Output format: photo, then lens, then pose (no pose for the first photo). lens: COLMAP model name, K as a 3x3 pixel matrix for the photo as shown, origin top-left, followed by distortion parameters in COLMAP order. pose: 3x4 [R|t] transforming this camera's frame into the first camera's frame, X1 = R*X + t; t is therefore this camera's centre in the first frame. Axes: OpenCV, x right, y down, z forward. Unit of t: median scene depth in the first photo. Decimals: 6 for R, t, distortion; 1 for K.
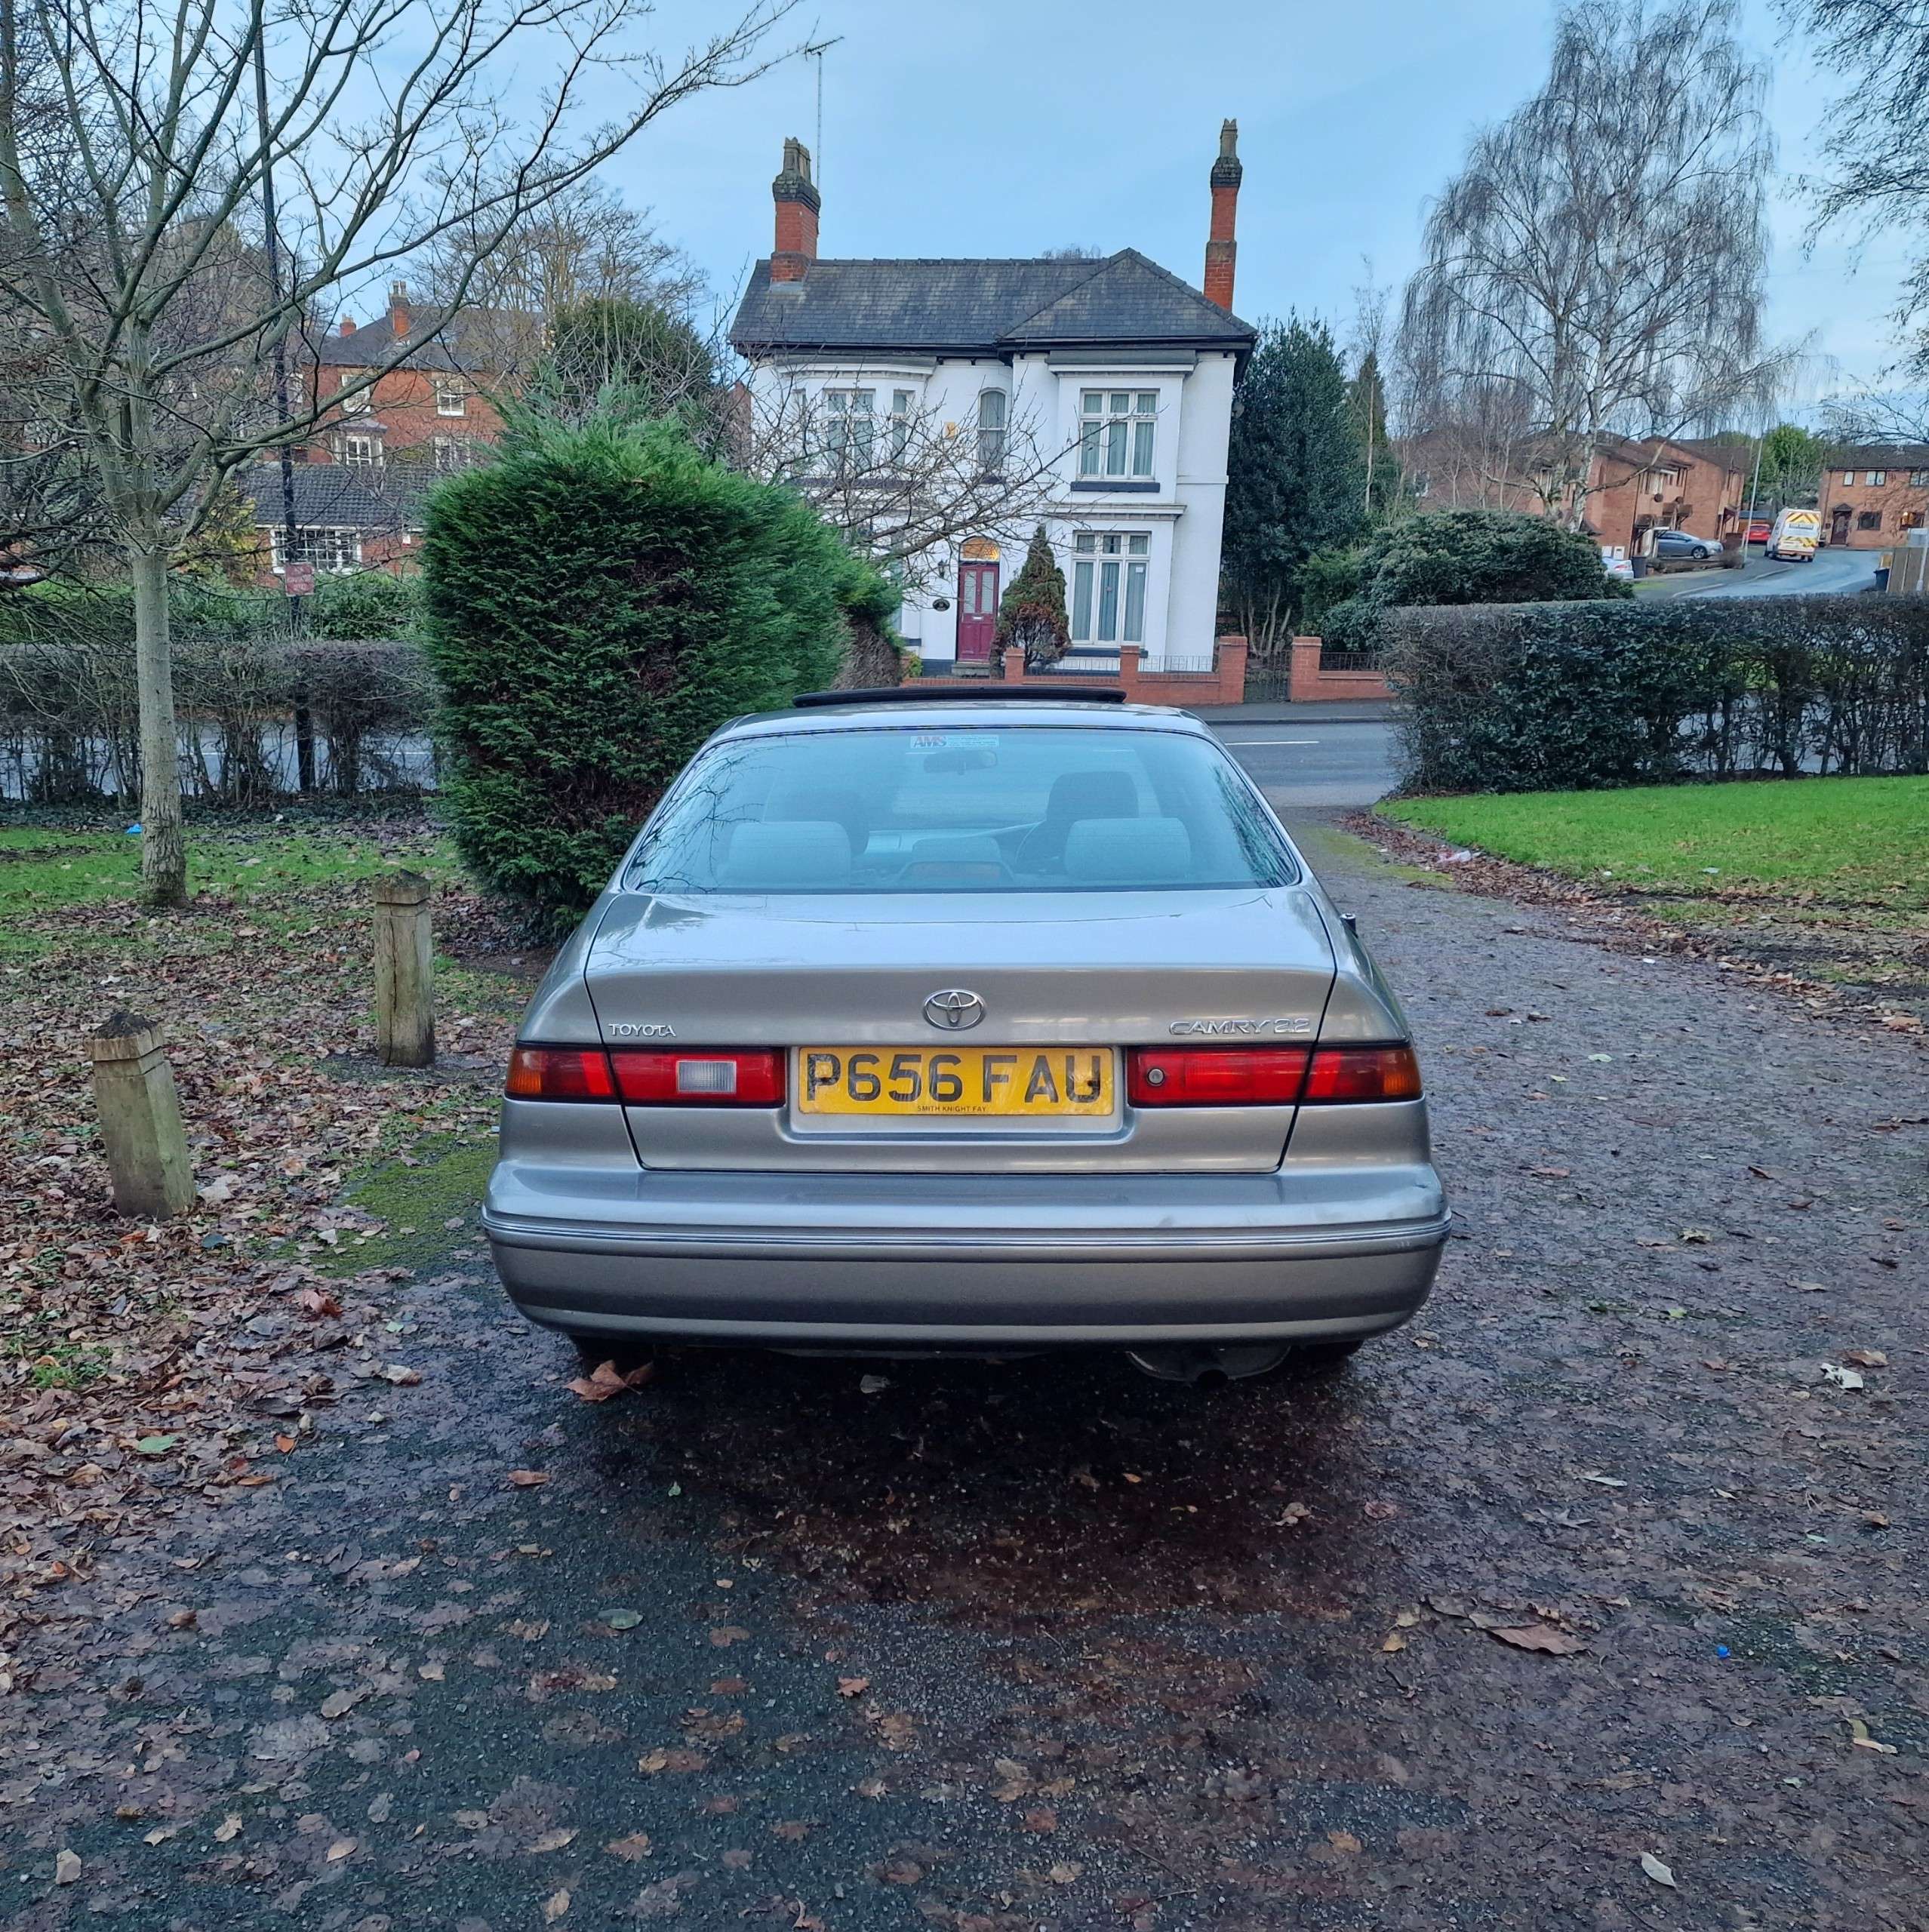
lens RADIAL K [[1712.4, 0, 886.5], [0, 1712.4, 962.6], [0, 0, 1]] dist [0.113657, -0.131532]
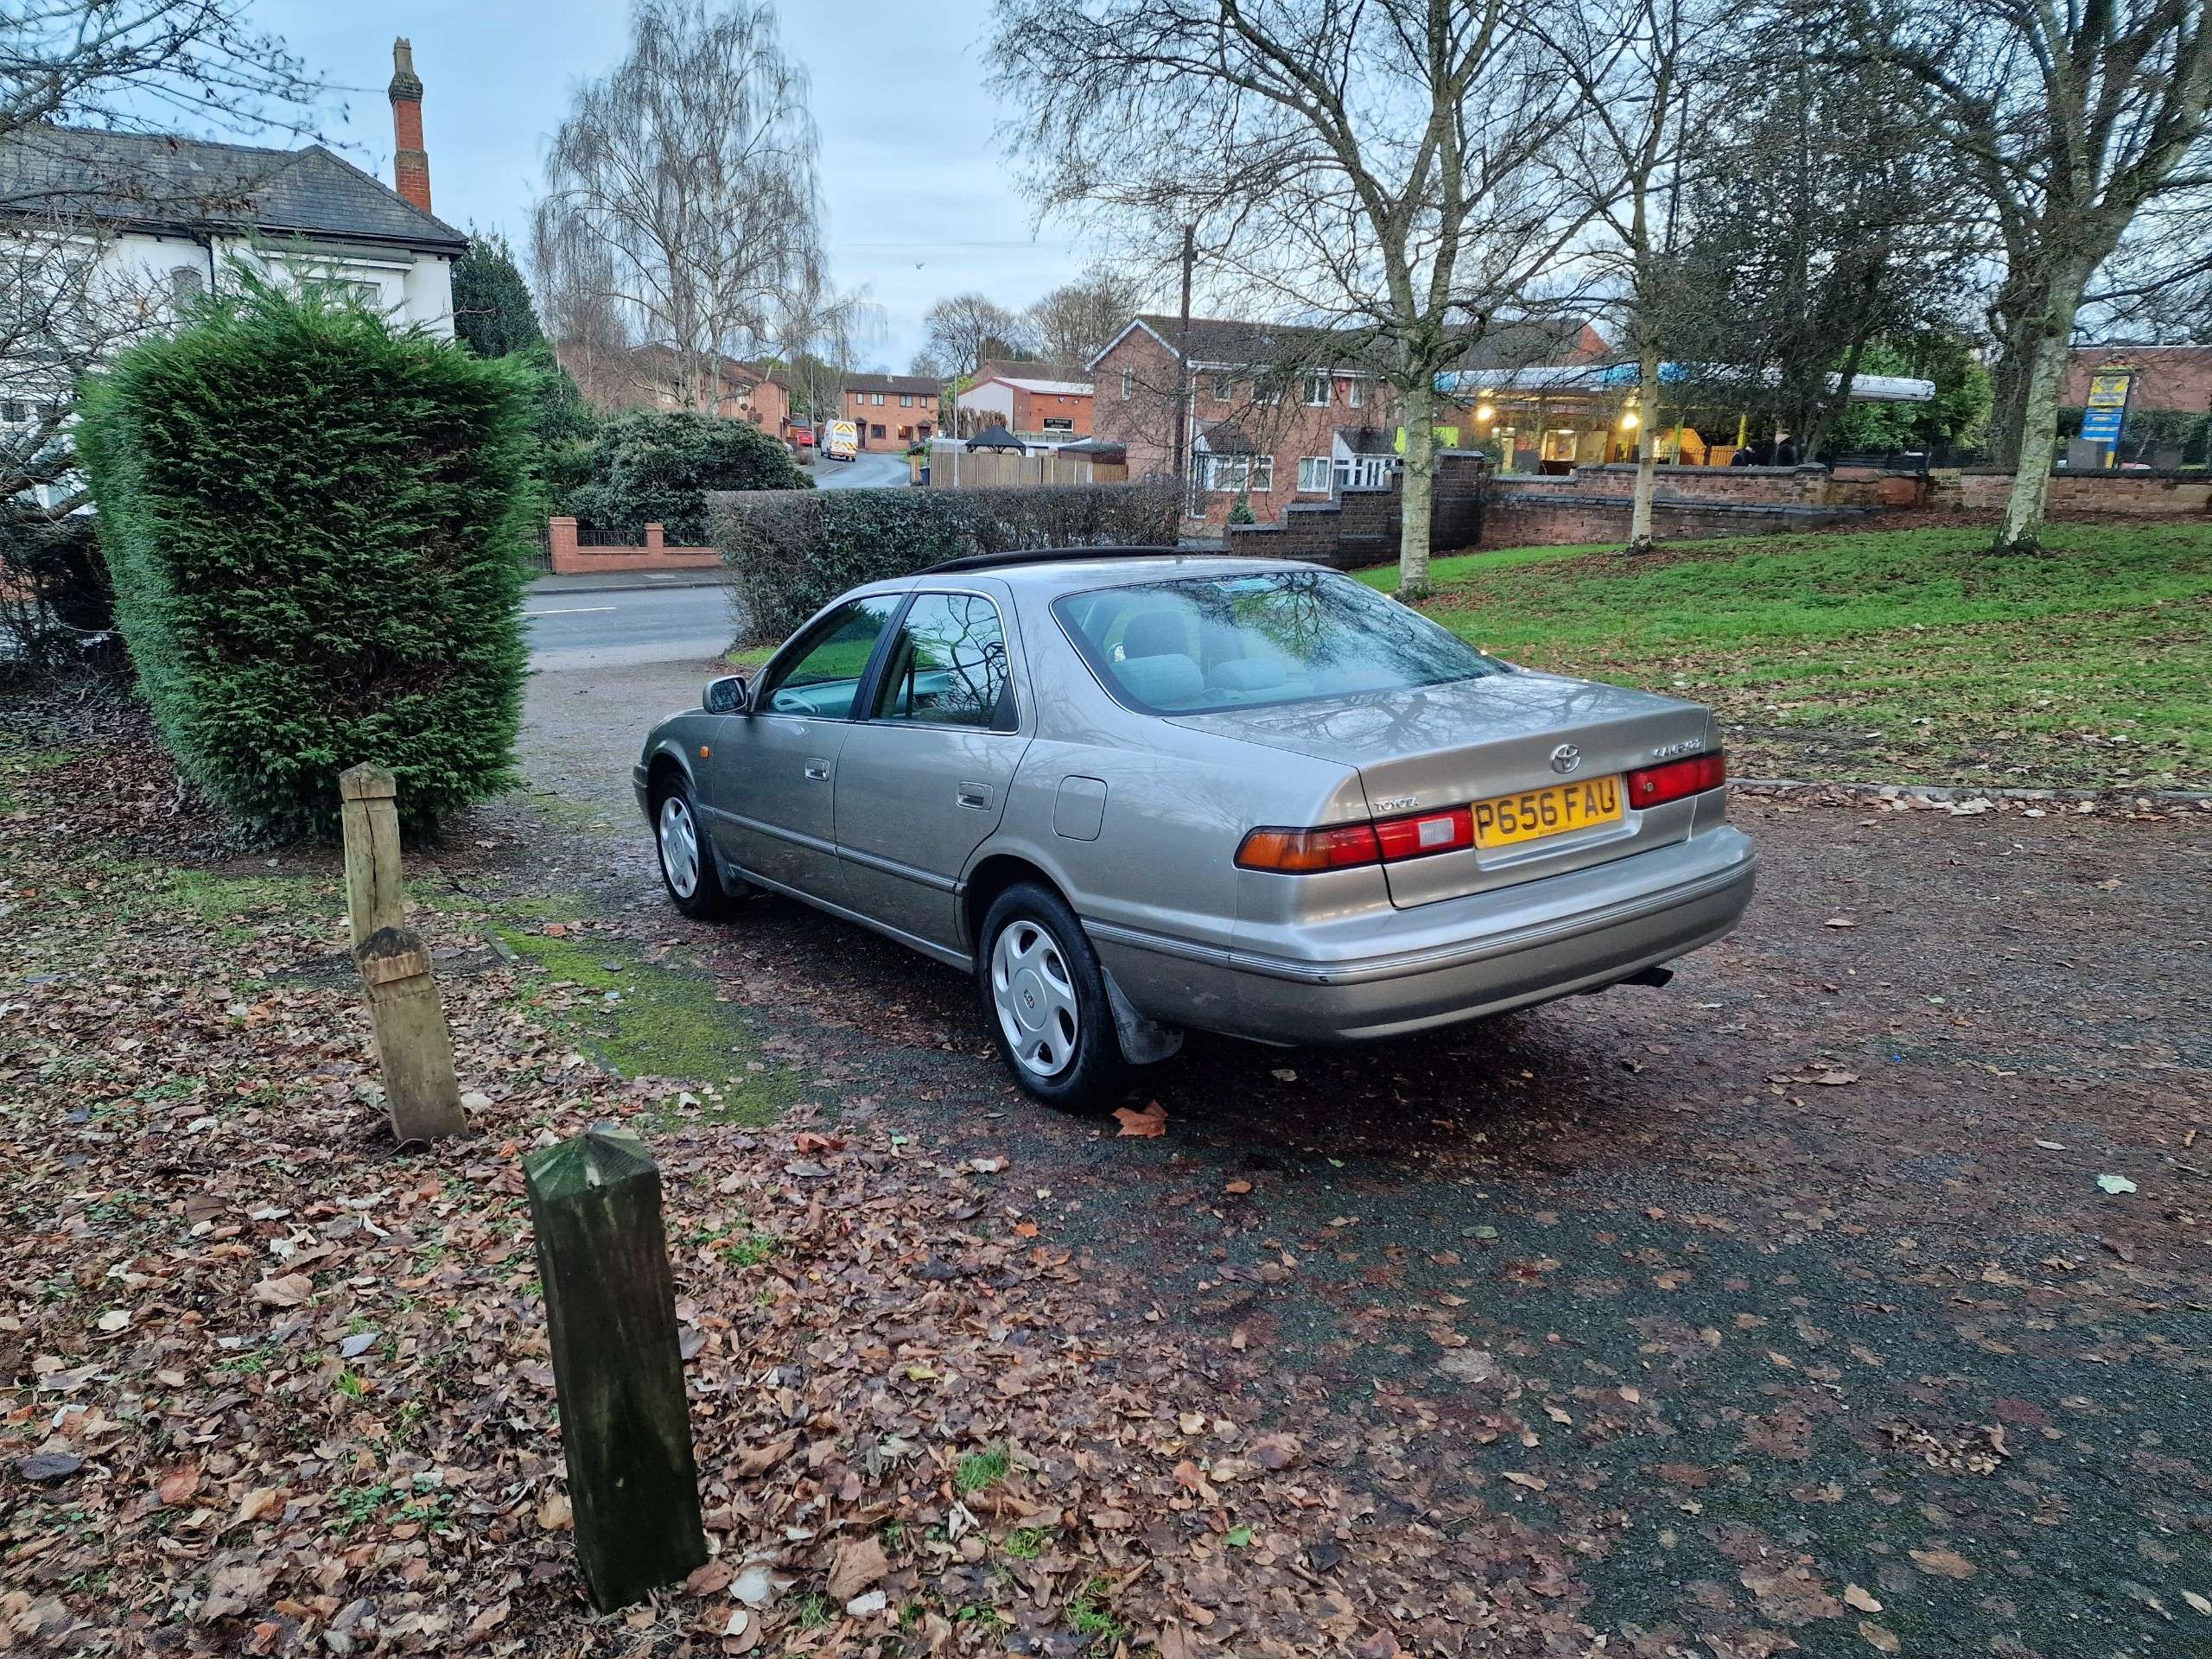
lens RADIAL K [[1445.5, 0, 1096.7], [0, 1445.5, 833.4], [0, 0, 1]] dist [0.082329, -0.071663]
pose [[0.793490, -0.142884, 0.591573, -0.352813], [0.127055, 0.989522, 0.068579, -0.015499], [-0.595173, 0.020745, 0.803330, 0.090418]]
